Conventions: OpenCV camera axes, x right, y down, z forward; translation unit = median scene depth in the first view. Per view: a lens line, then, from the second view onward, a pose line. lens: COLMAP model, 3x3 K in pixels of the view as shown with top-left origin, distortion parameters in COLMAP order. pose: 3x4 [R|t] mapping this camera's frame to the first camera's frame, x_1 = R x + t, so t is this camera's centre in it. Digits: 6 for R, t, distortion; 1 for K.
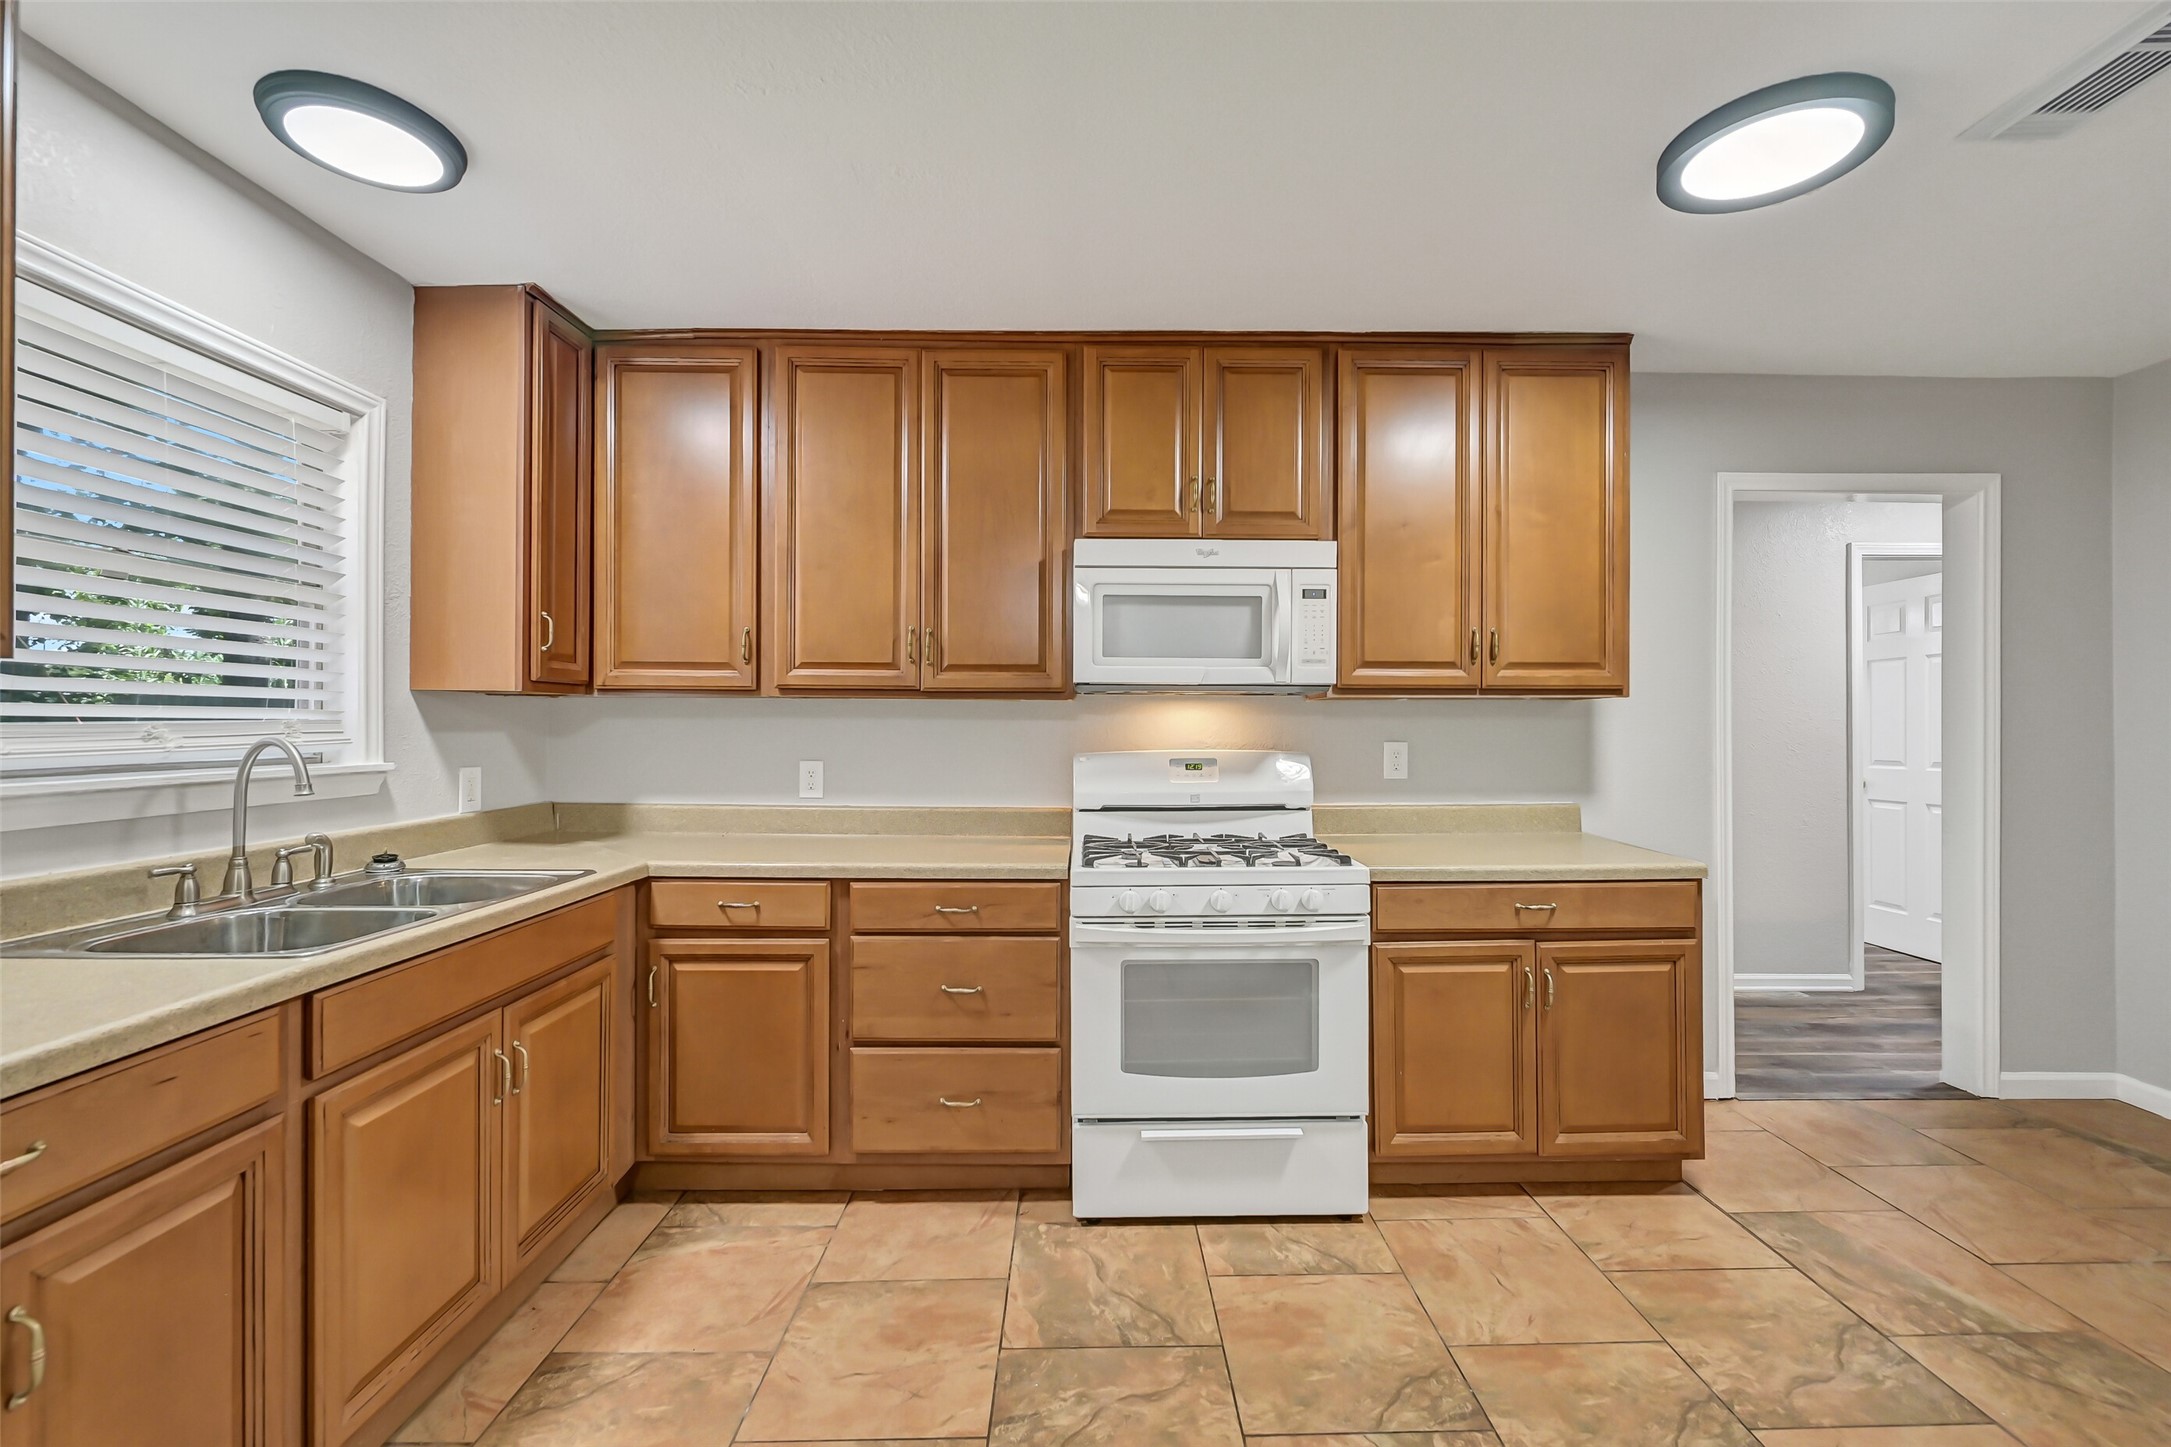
lens RADIAL K [[900.5, 0, 1099.0], [0, 900.5, 728.8], [0, 0, 1]] dist [0.000536, 0.000247]
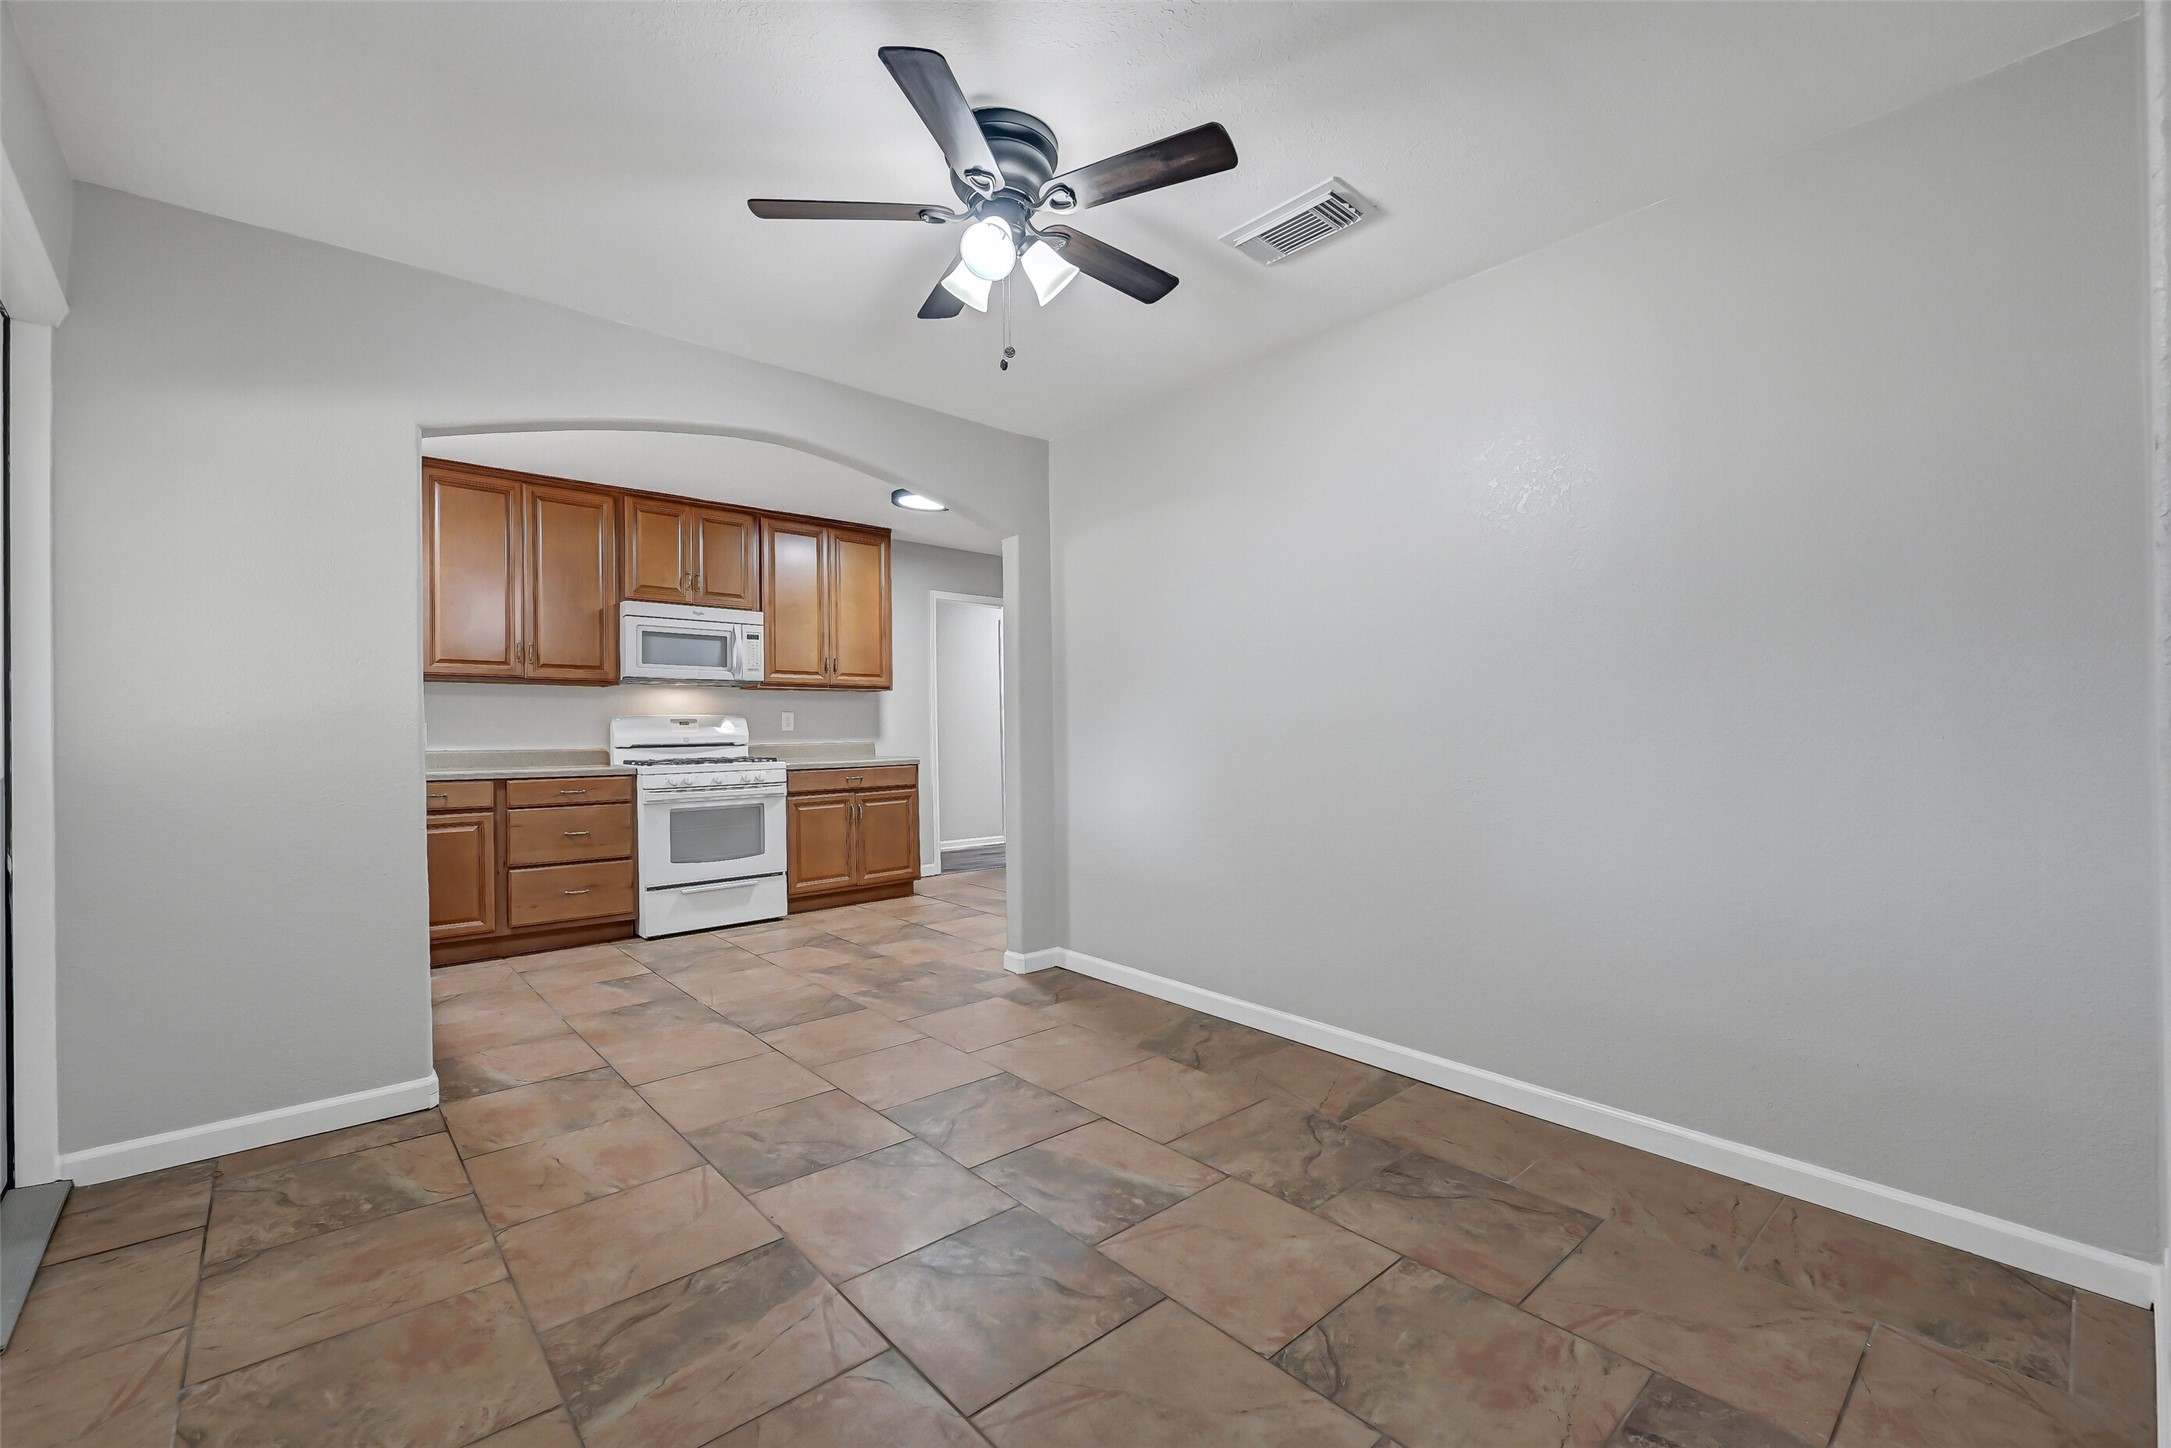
lens RADIAL K [[900.5, 0, 1099.0], [0, 900.5, 729.3], [0, 0, 1]] dist [0.000536, 0.000247]
pose [[0.756100, -0.007433, 0.654413, -0.564207], [0.014997, 0.999870, -0.005970, 0.094479], [-0.654284, 0.014328, 0.756113, -1.182527]]
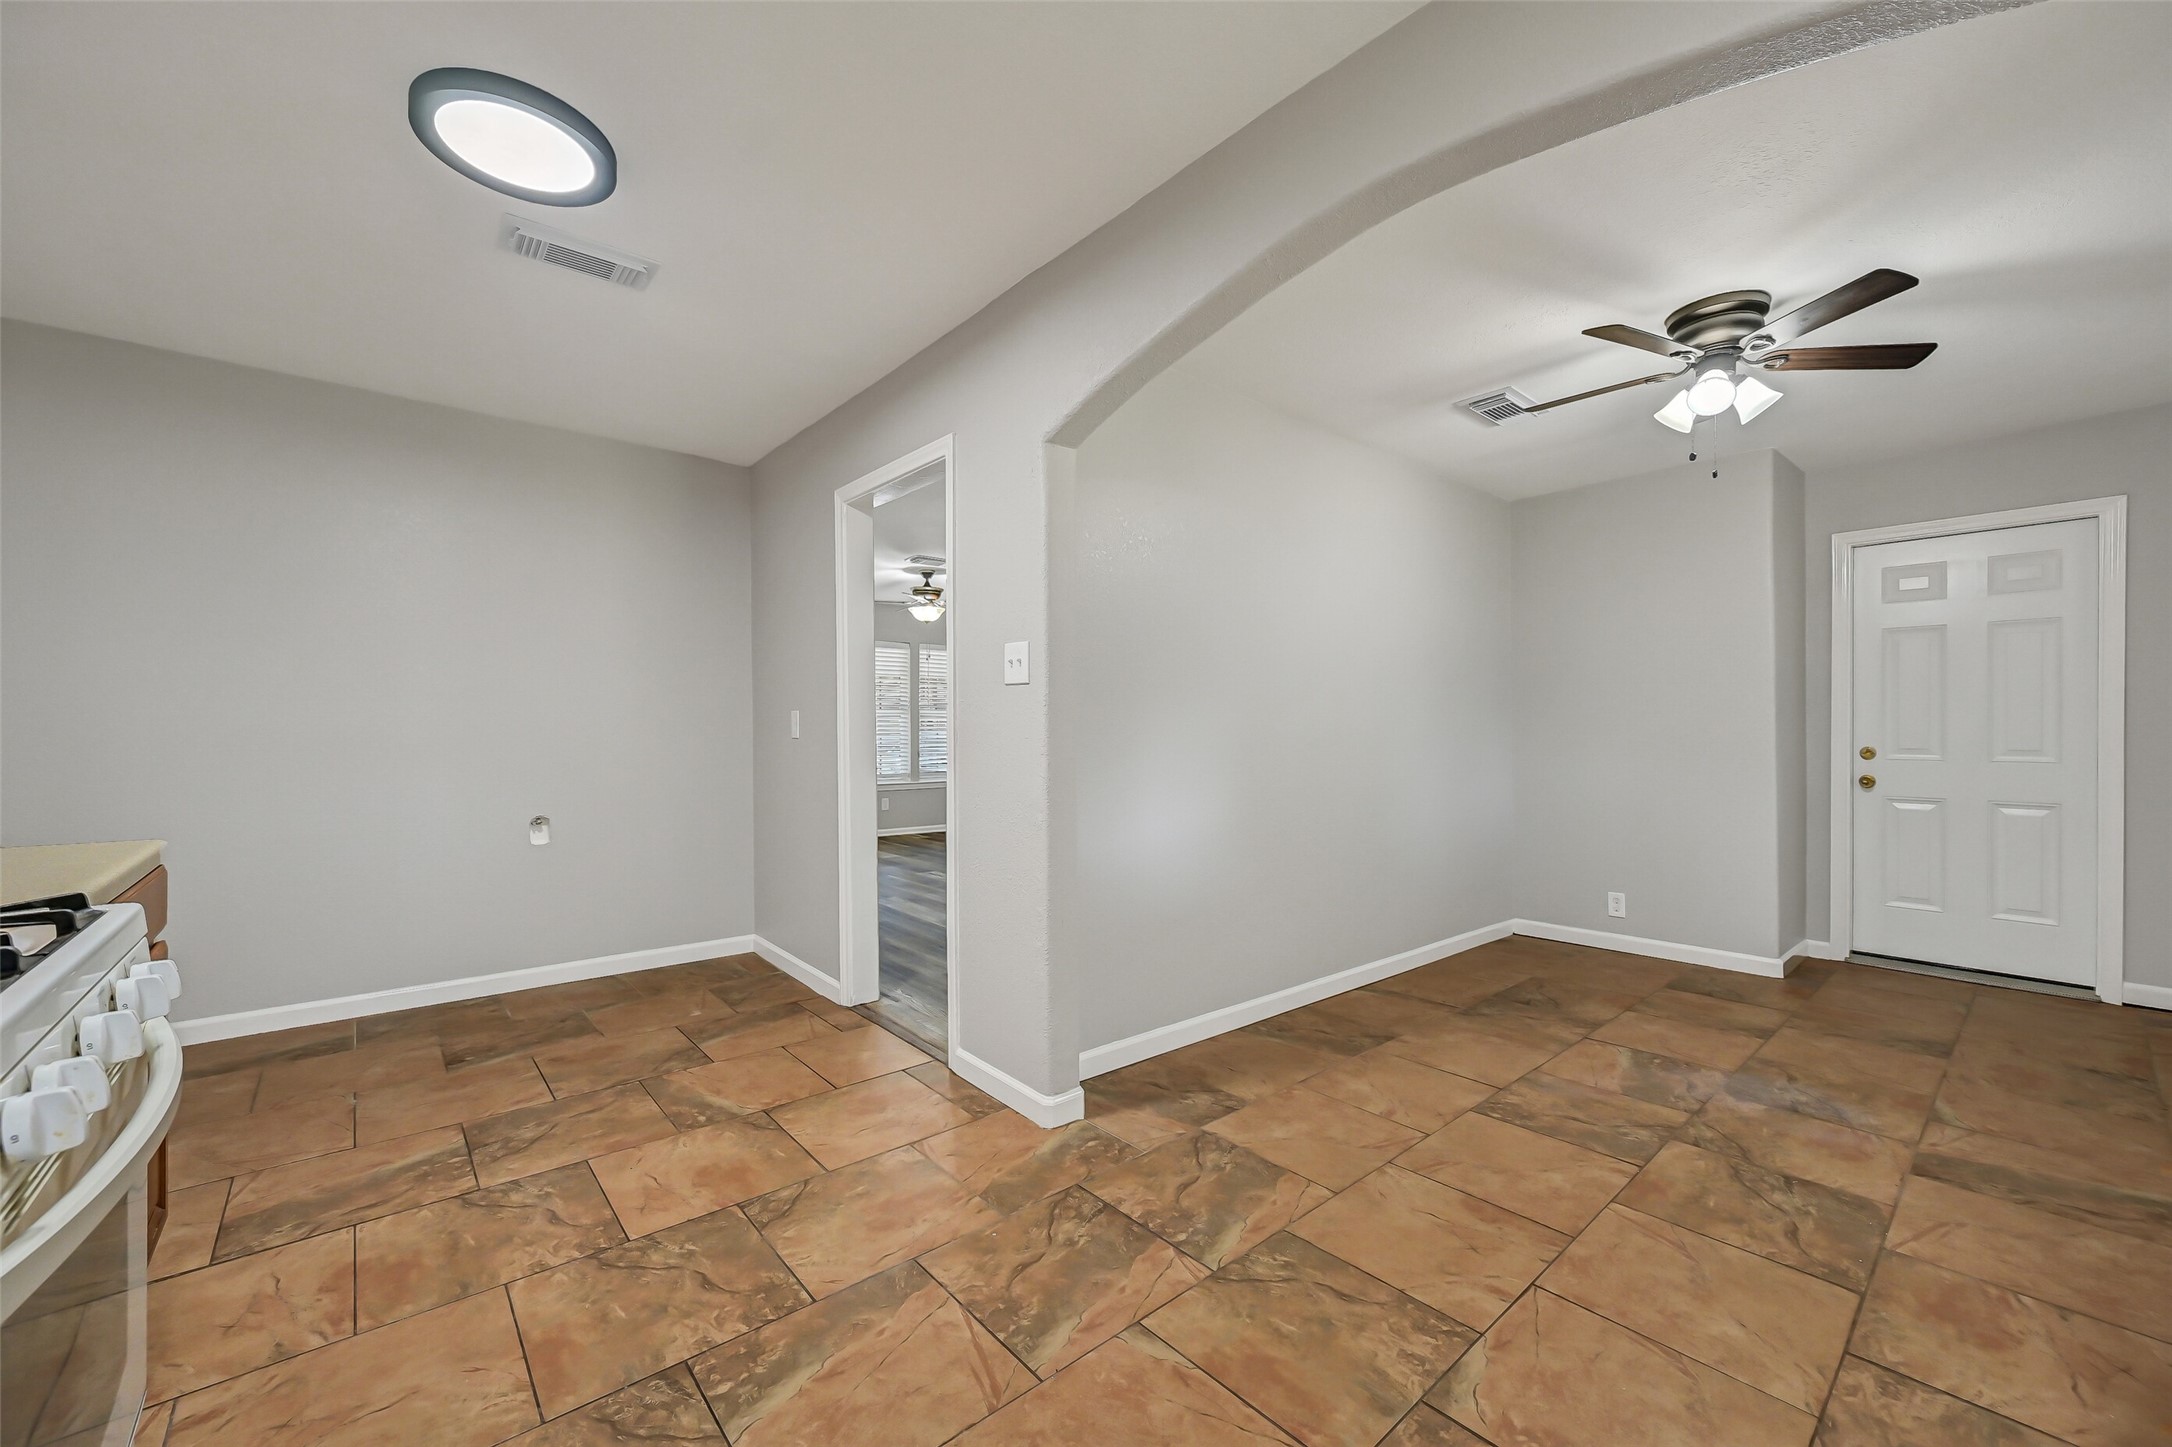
lens RADIAL K [[851.2, 0, 1099.5], [0, 851.2, 729.8], [0, 0, 1]] dist [-0.000696, 0.000555]
pose [[-0.641805, -0.003445, 0.766860, -0.394178], [0.004711, 0.999953, 0.008435, 0.053349], [-0.766854, 0.009026, -0.641759, 0.858326]]
